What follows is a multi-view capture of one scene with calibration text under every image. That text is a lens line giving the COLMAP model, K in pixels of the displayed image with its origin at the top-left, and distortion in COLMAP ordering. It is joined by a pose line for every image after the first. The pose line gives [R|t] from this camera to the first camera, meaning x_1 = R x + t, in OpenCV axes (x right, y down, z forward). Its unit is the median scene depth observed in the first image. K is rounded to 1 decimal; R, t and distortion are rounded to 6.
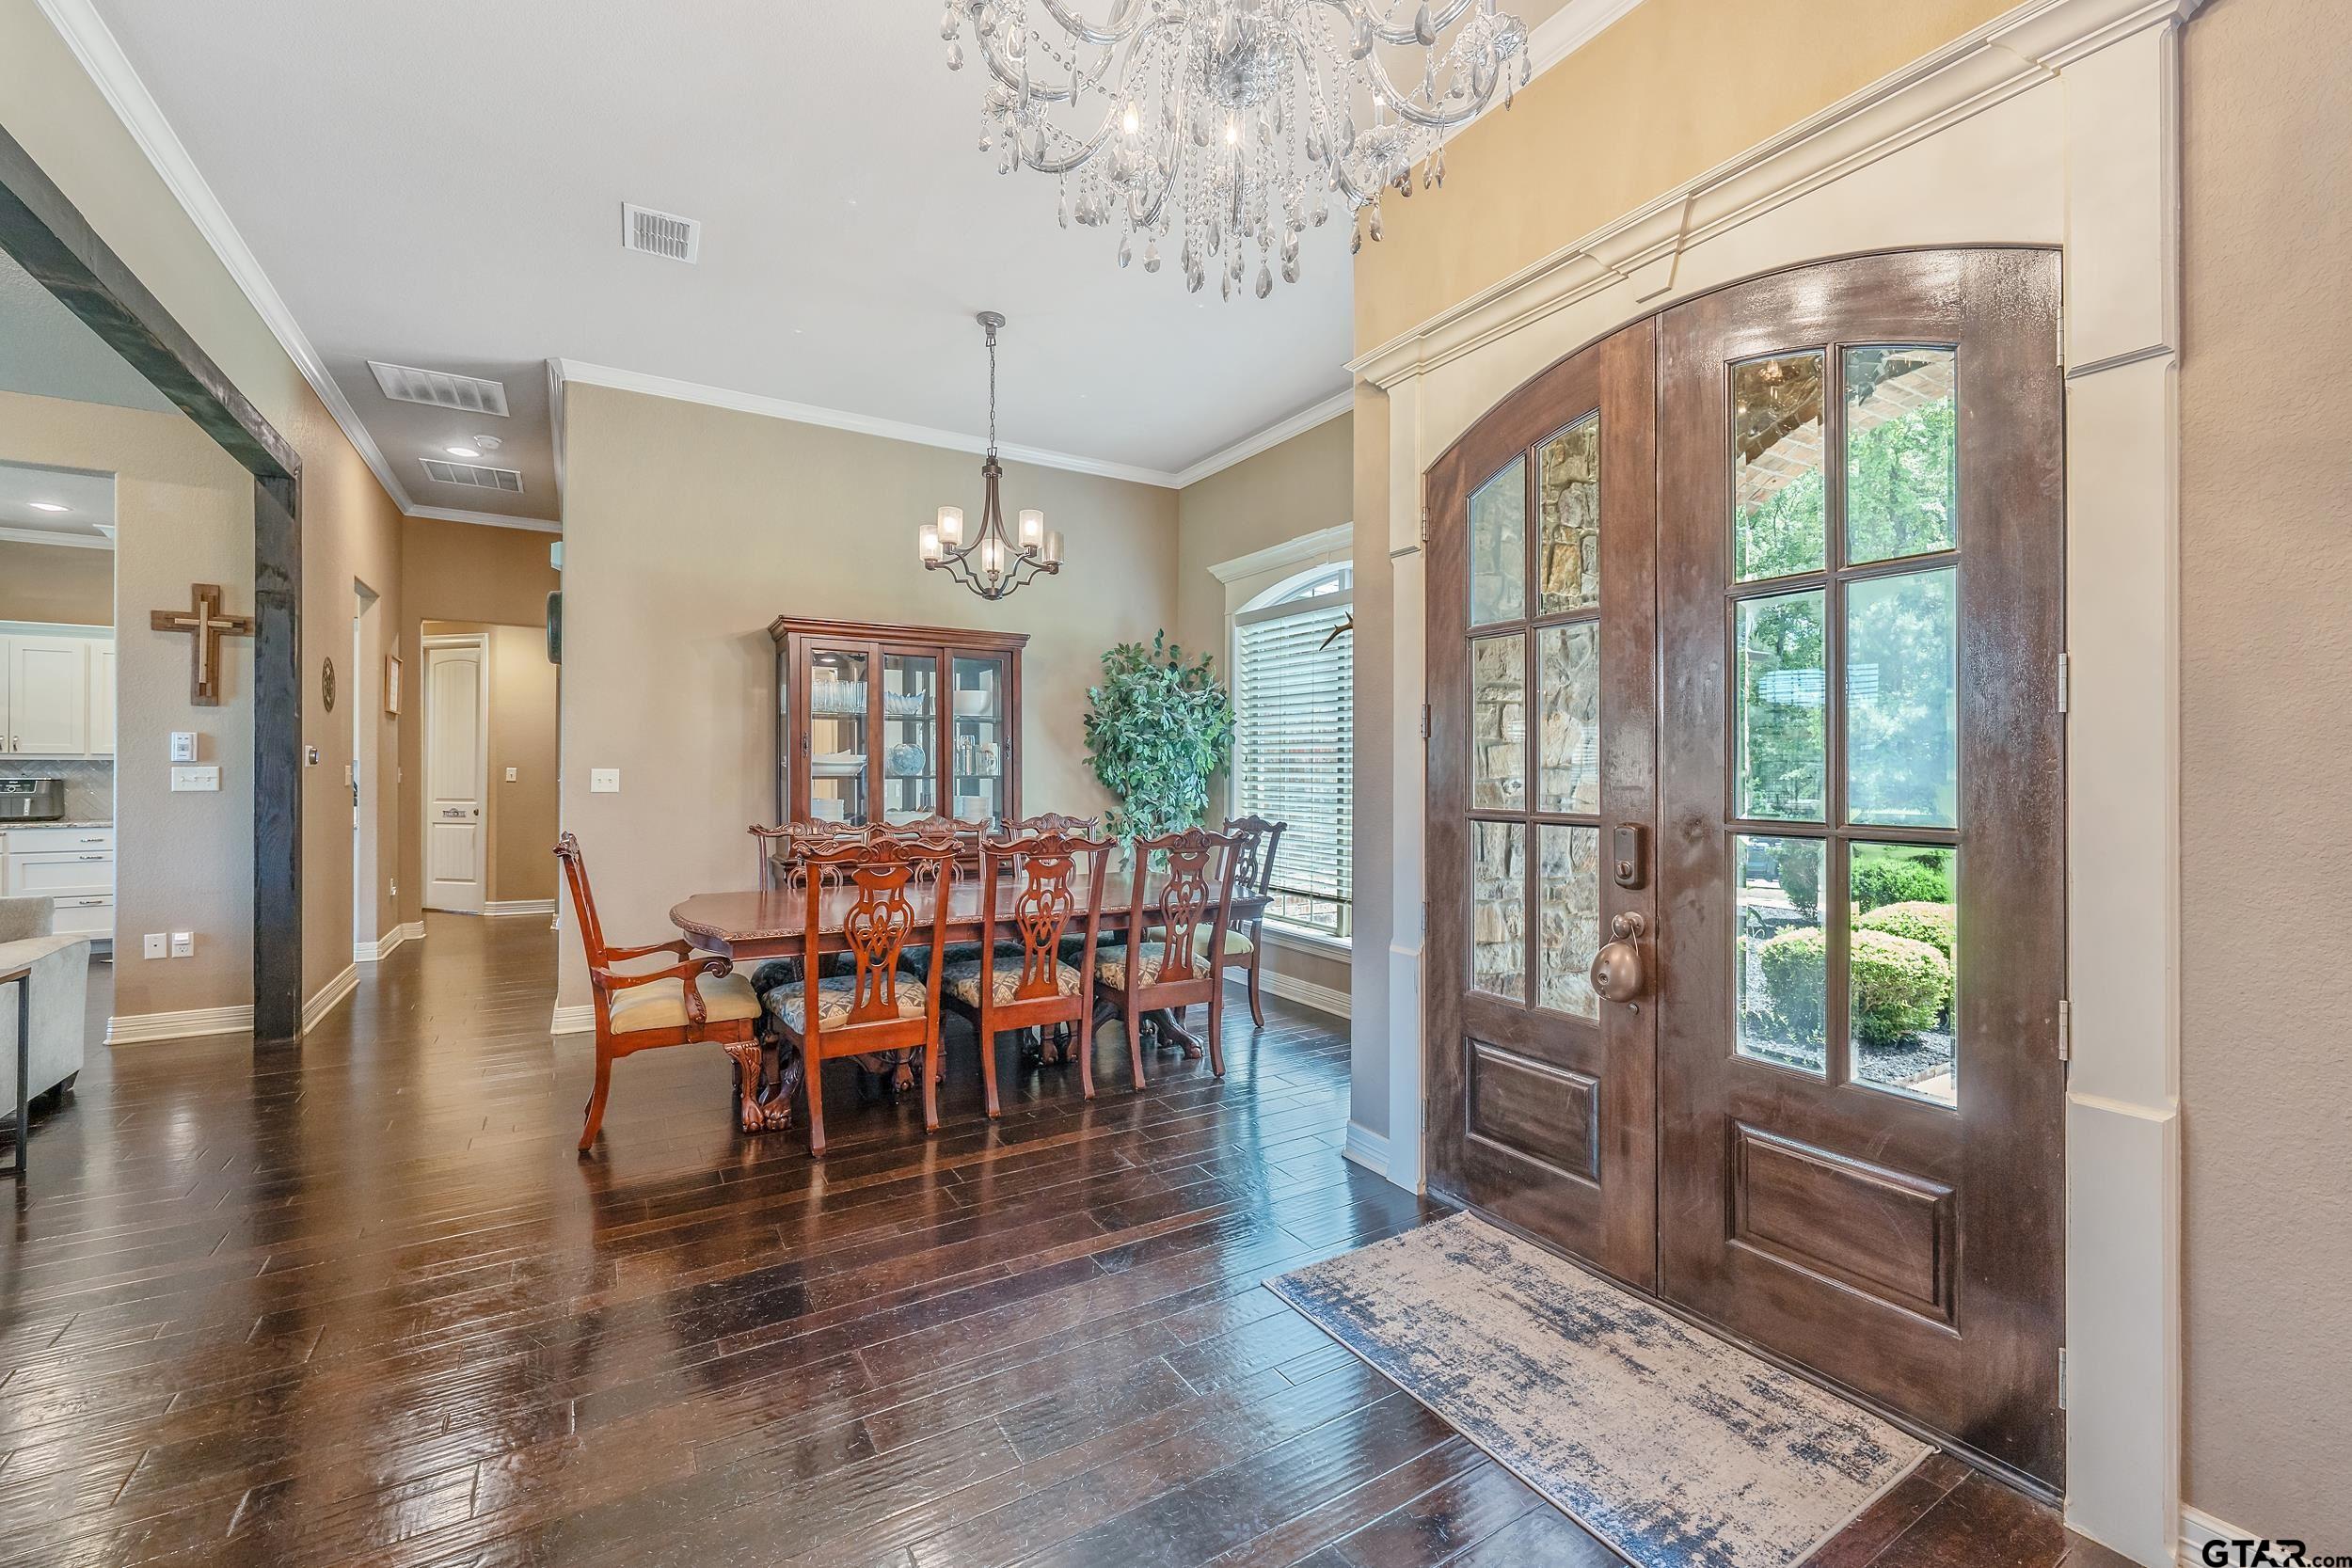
lens RADIAL K [[976.4, 0, 1178.6], [0, 976.4, 765.6], [0, 0, 1]] dist [0.000704, 0.000191]
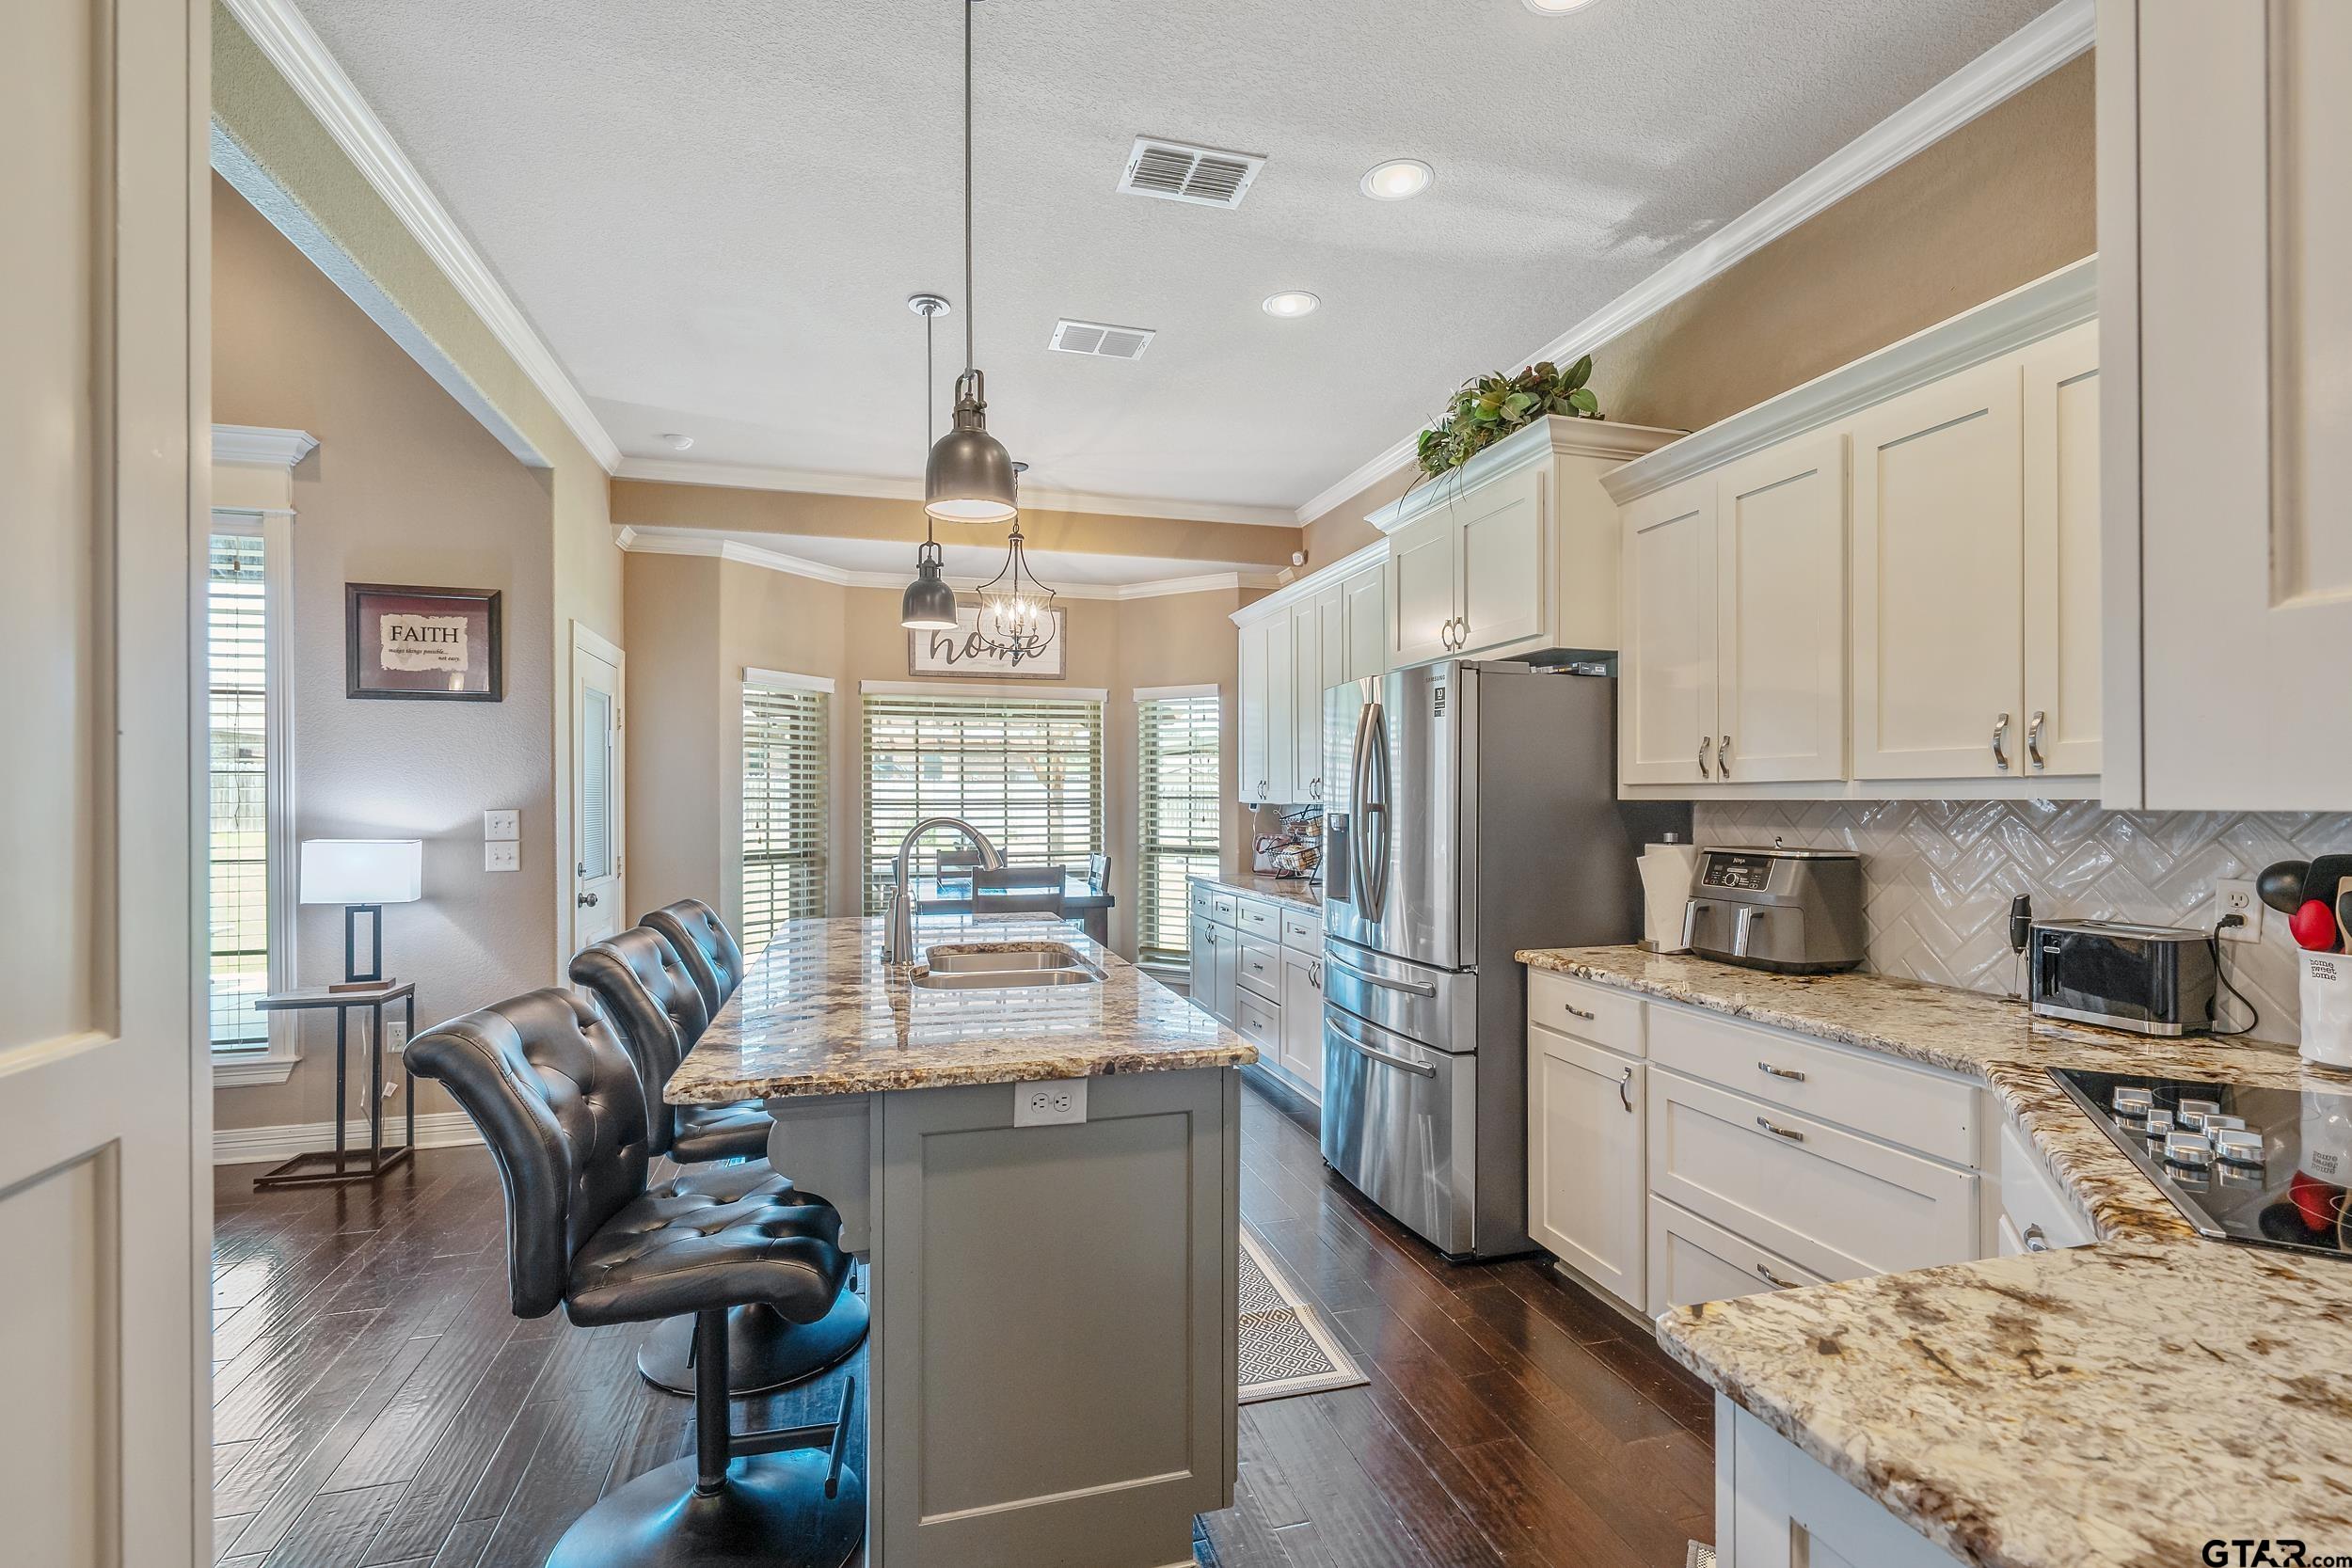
lens RADIAL K [[1051.7, 0, 1150.8], [0, 1051.7, 799.9], [0, 0, 1]] dist [0.004534, 0.000411]
pose [[-0.266695, 0.000957, -0.963780, -0.971208], [0.002286, 0.999997, 0.000361, -0.008961], [0.963778, -0.002107, -0.266697, 1.163344]]
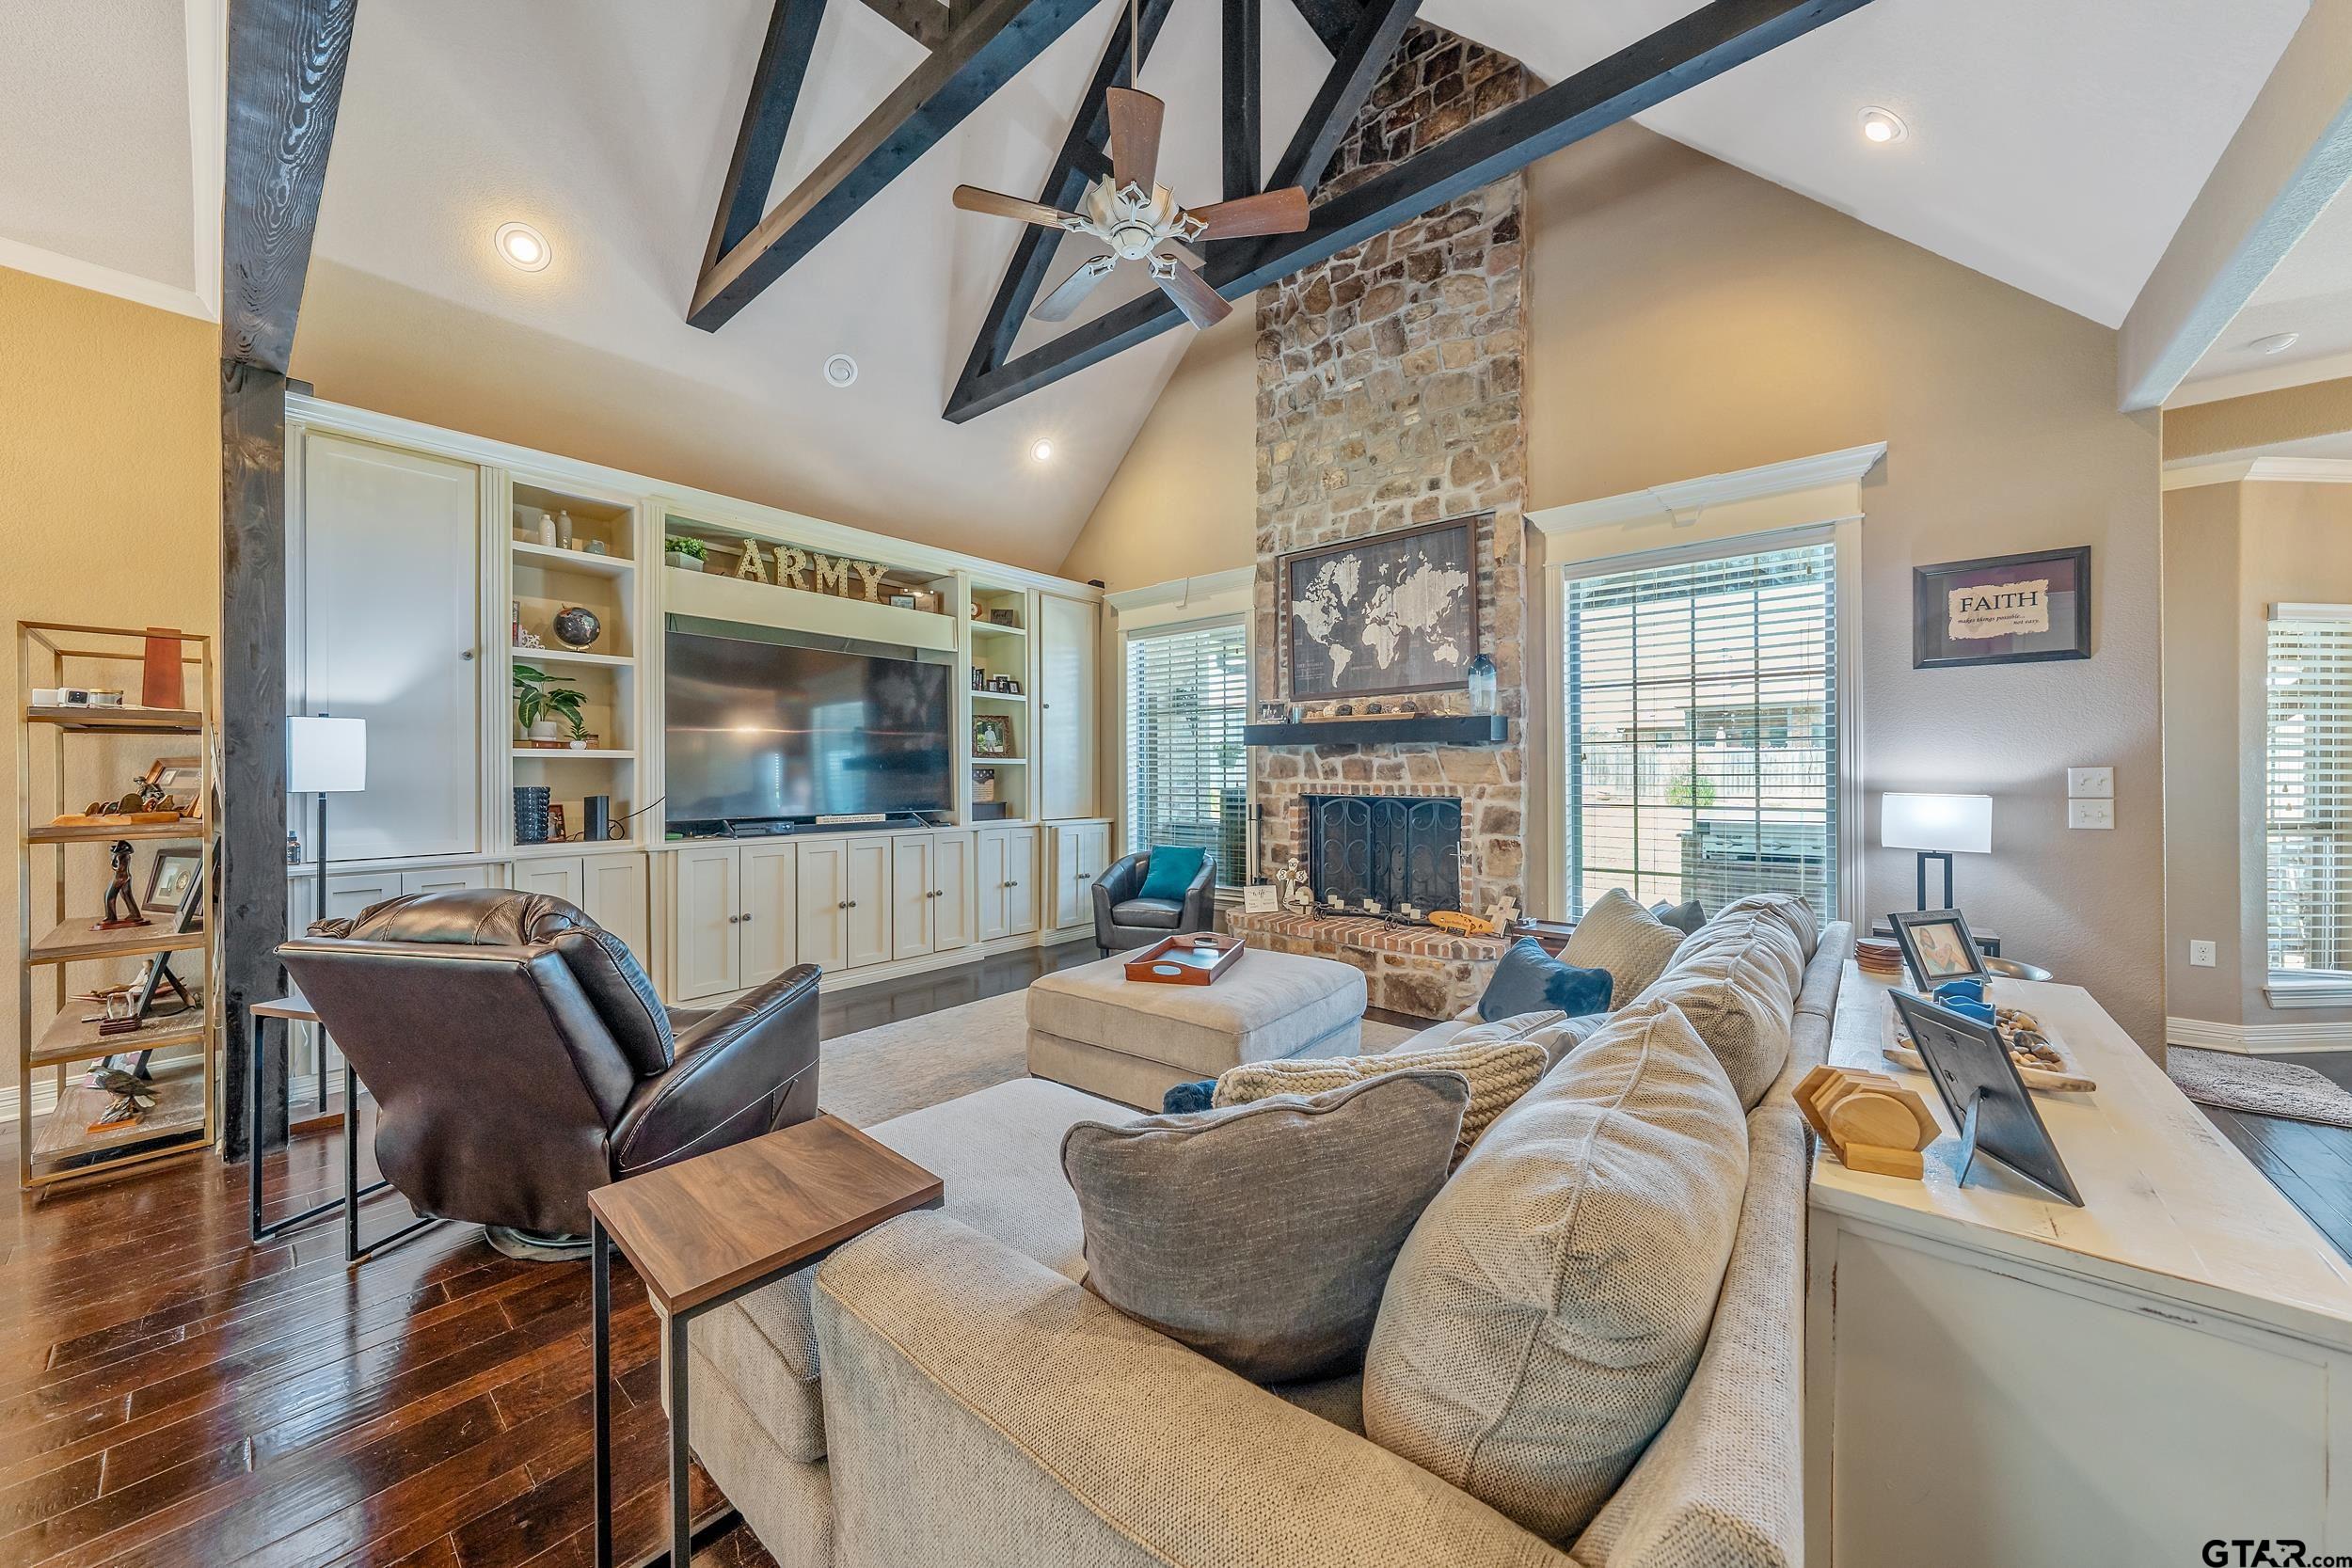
lens RADIAL K [[815.5, 0, 1175.9], [0, 815.5, 773.4], [0, 0, 1]] dist [-0.004481, 0.000046]
pose [[-0.947770, 0.001693, -0.318949, -0.760560], [0.002150, 0.999997, -0.001079, 0.001979], [0.318946, -0.001708, -0.947771, 0.830246]]
